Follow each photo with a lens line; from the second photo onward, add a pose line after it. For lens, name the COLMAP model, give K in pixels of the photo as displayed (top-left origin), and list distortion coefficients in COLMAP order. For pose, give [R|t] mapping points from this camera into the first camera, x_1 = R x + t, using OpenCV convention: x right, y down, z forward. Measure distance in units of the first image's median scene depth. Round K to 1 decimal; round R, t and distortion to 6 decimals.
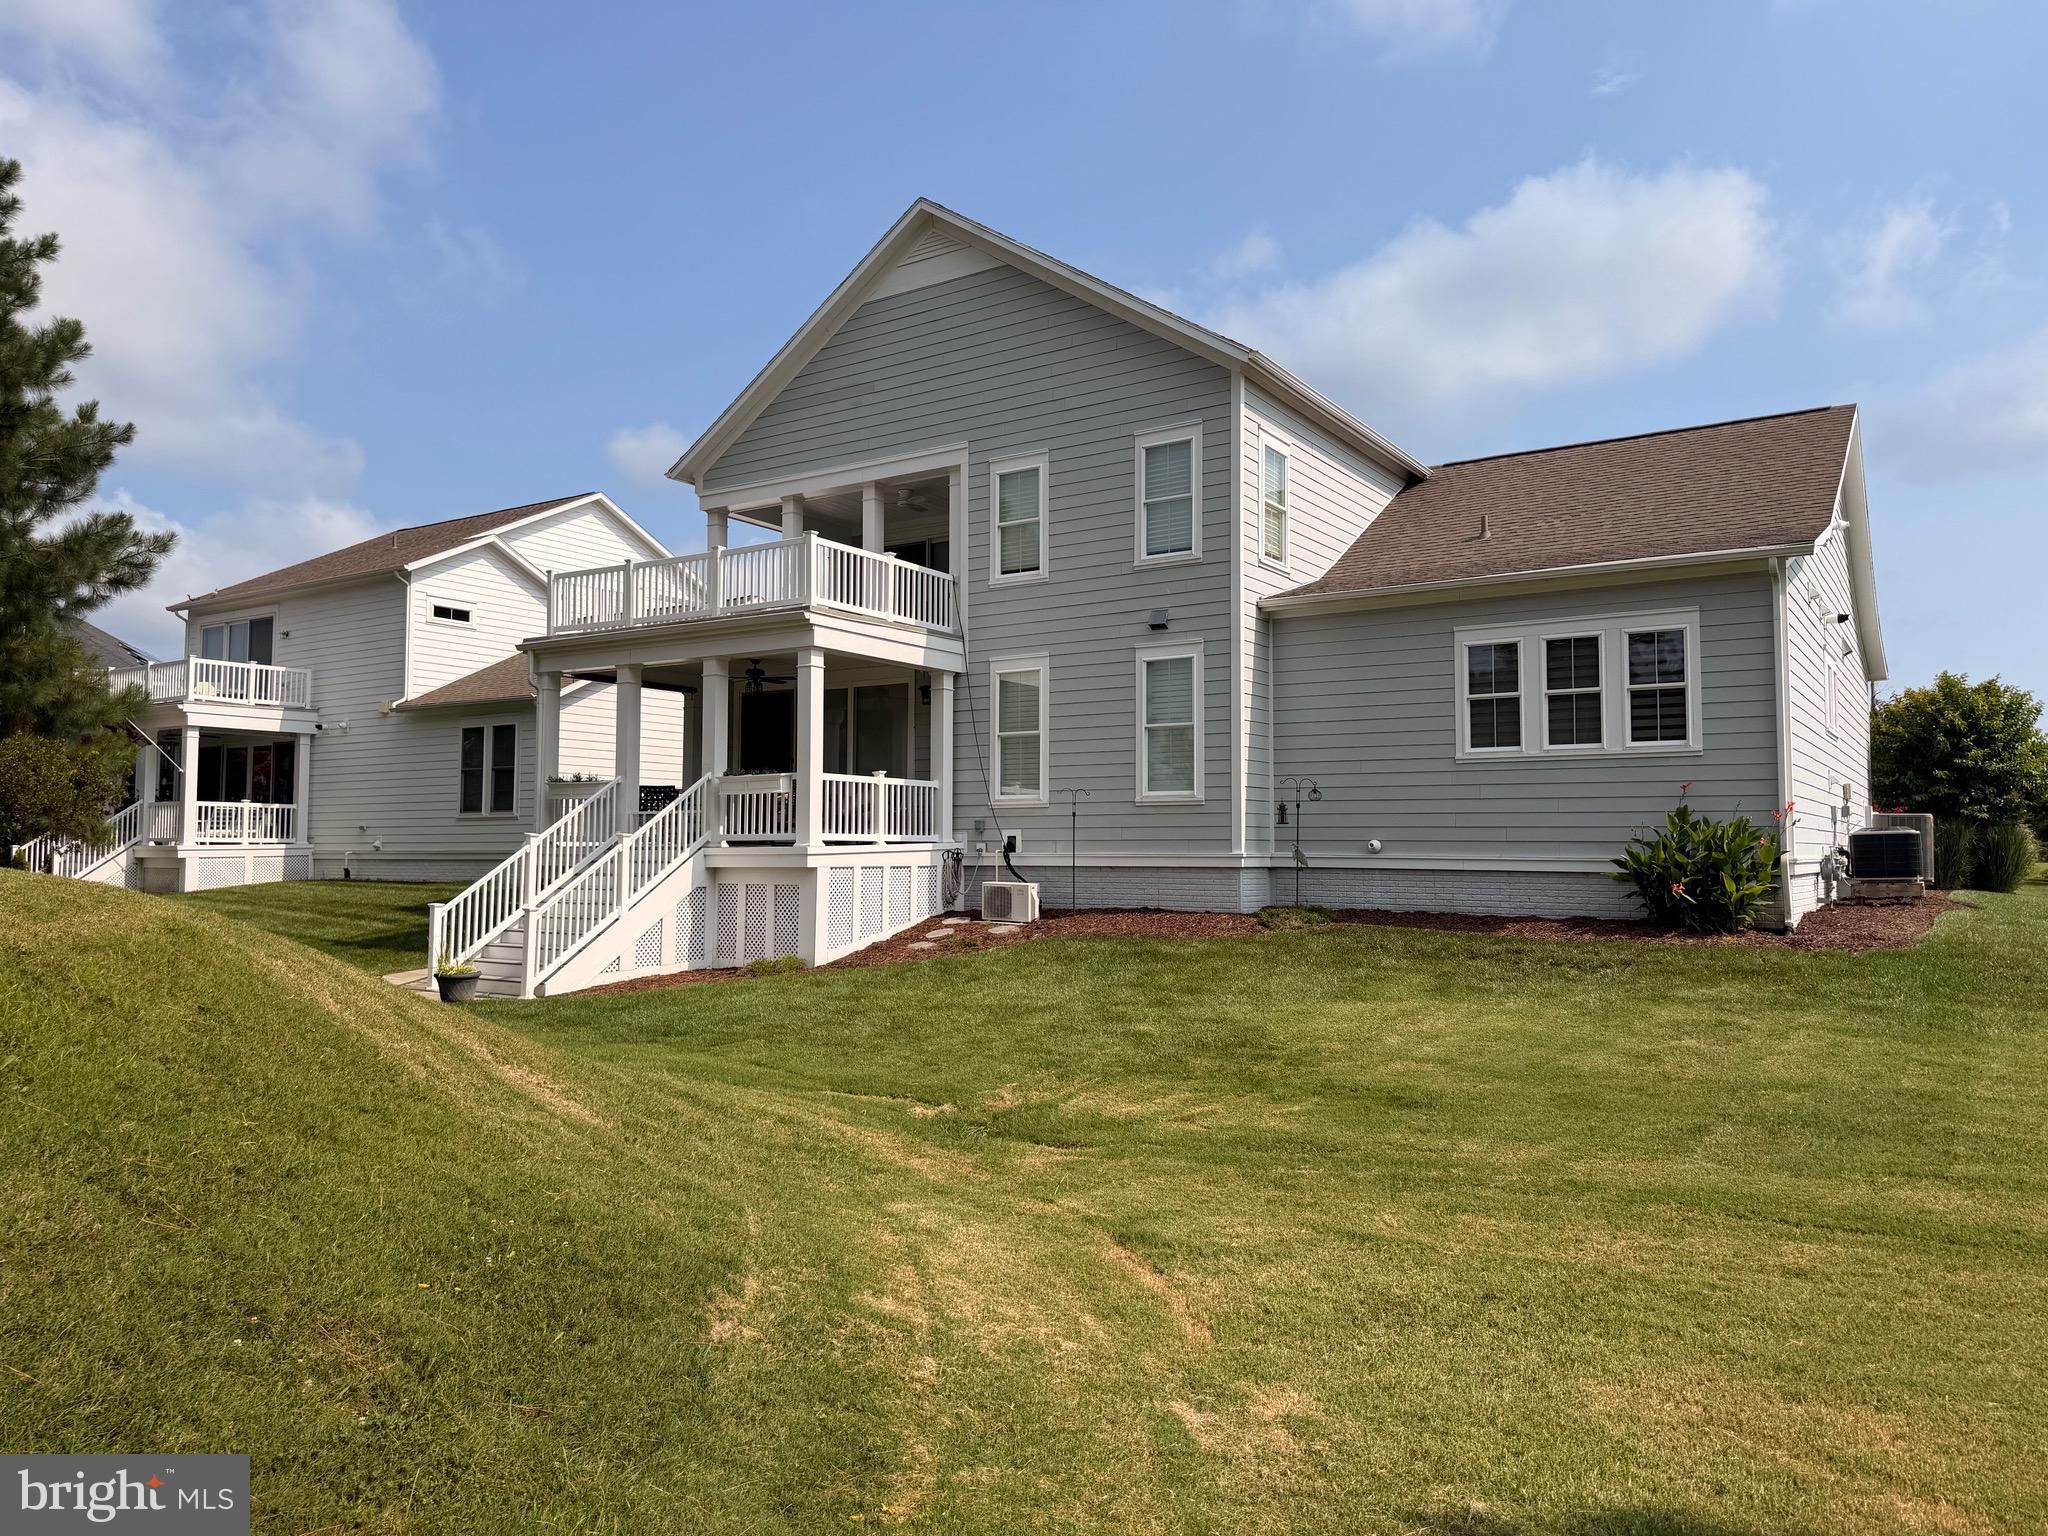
lens RADIAL K [[1412.2, 0, 1024.0], [0, 1412.2, 768.0], [0, 0, 1]] dist [0.086794, -0.120339]
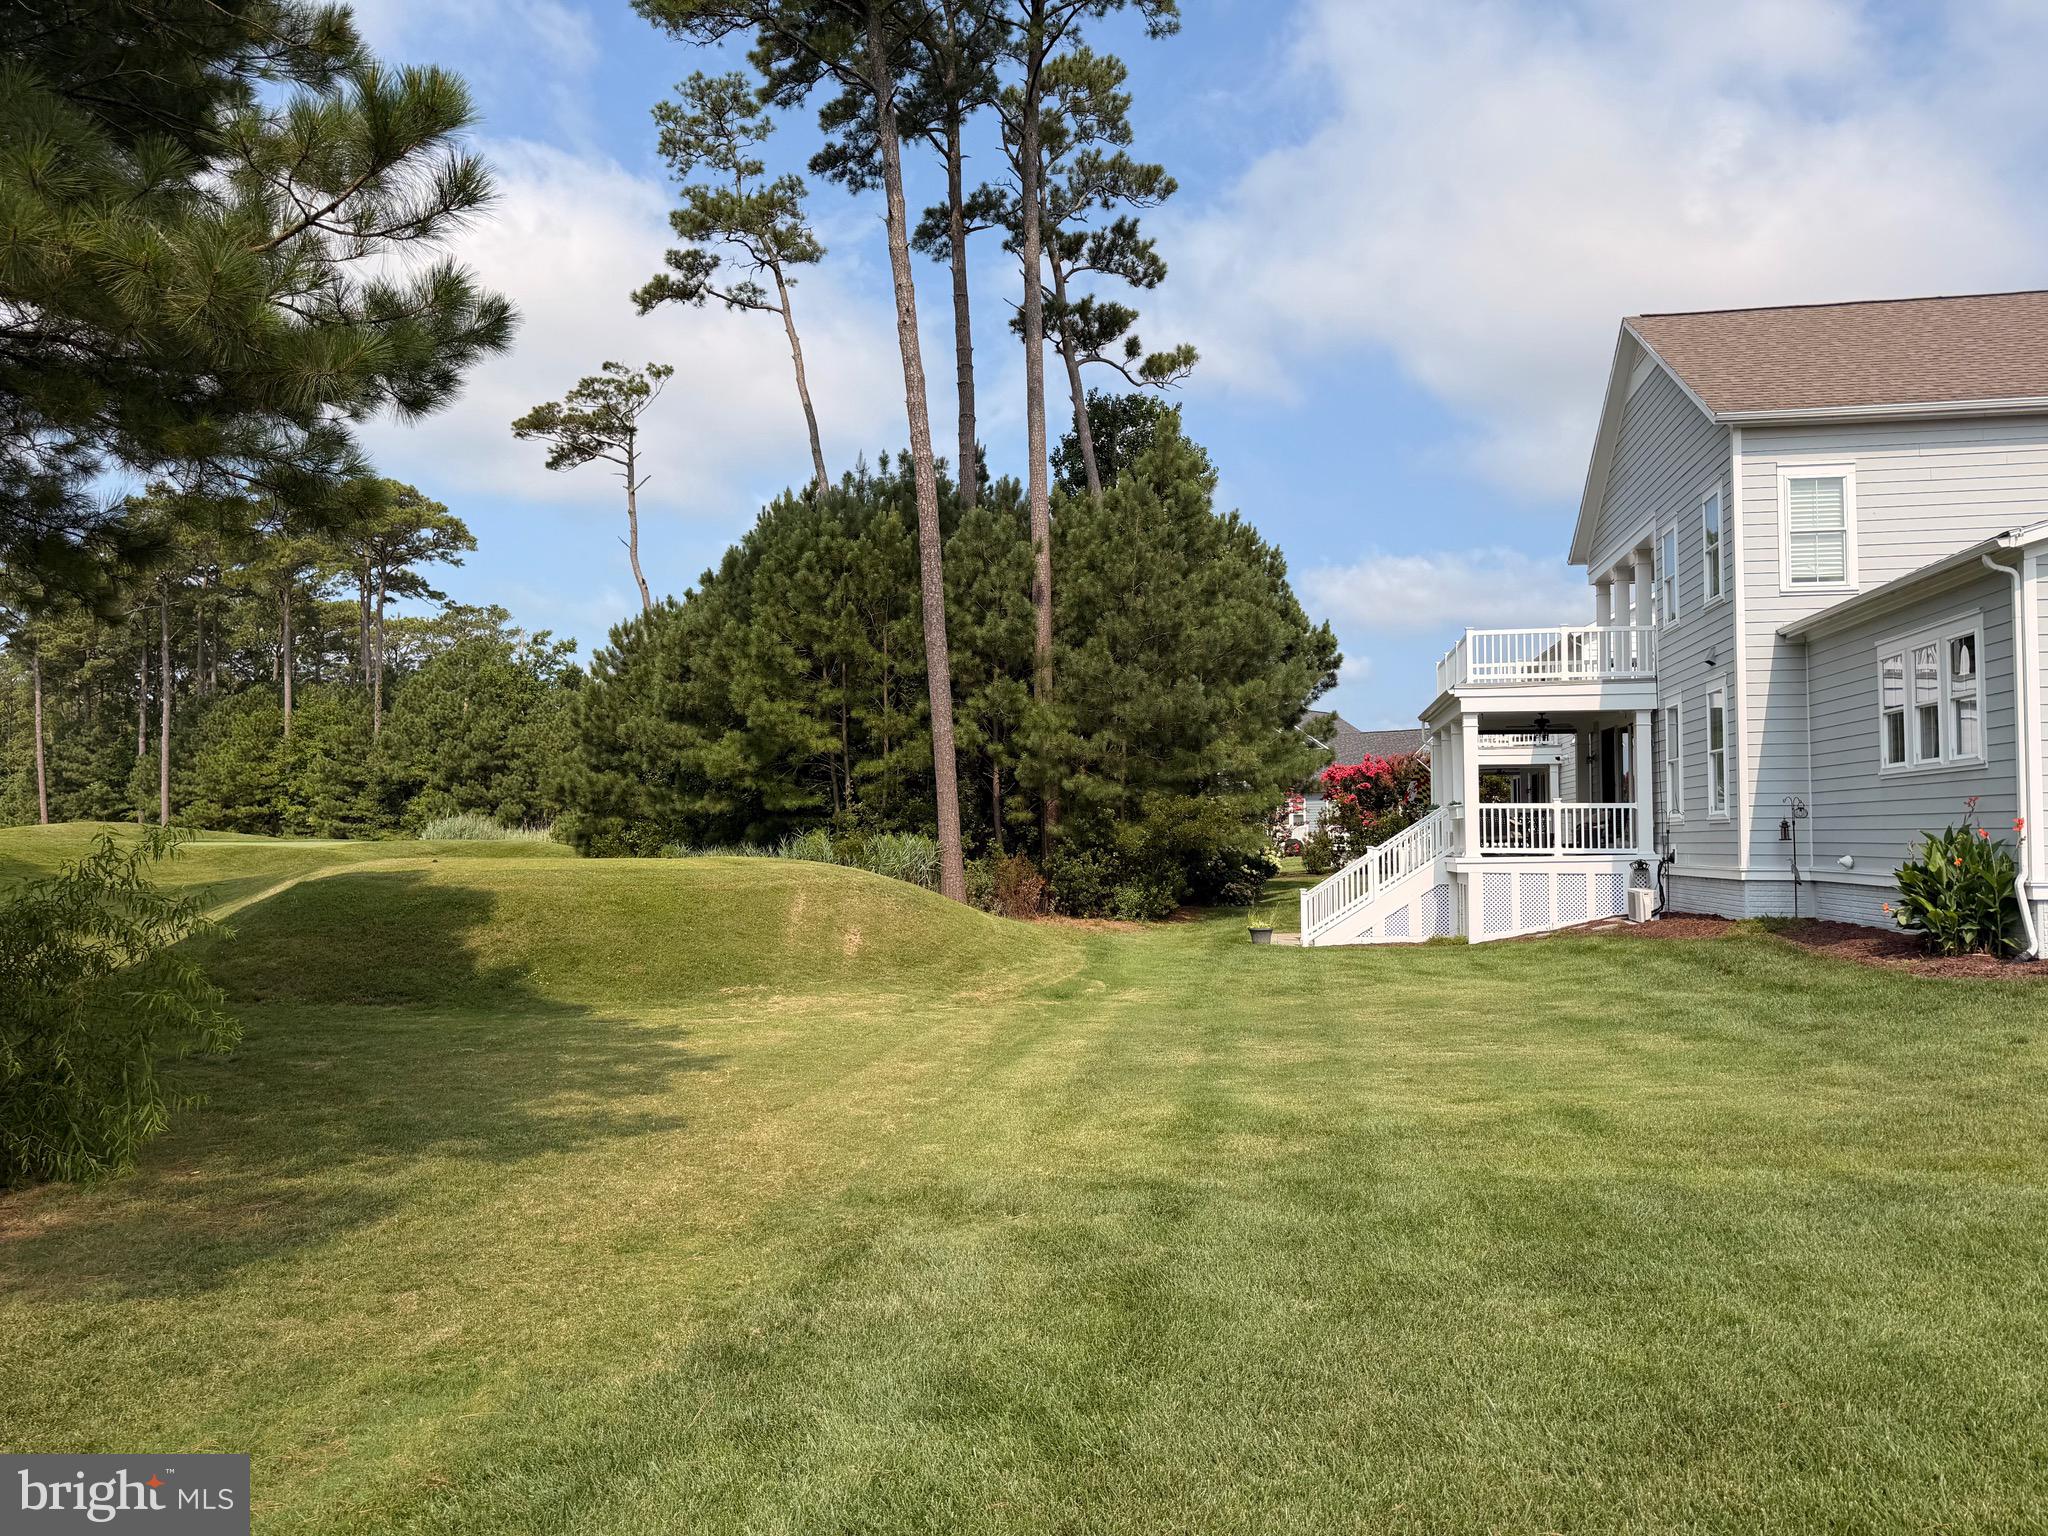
lens RADIAL K [[1412.2, 0, 1024.0], [0, 1412.2, 768.0], [0, 0, 1]] dist [0.086794, -0.120339]
pose [[0.387806, -0.050120, -0.920377, 0.940588], [0.051508, 0.998139, -0.032652, -0.008250], [0.920301, -0.034745, 0.389665, 0.059613]]
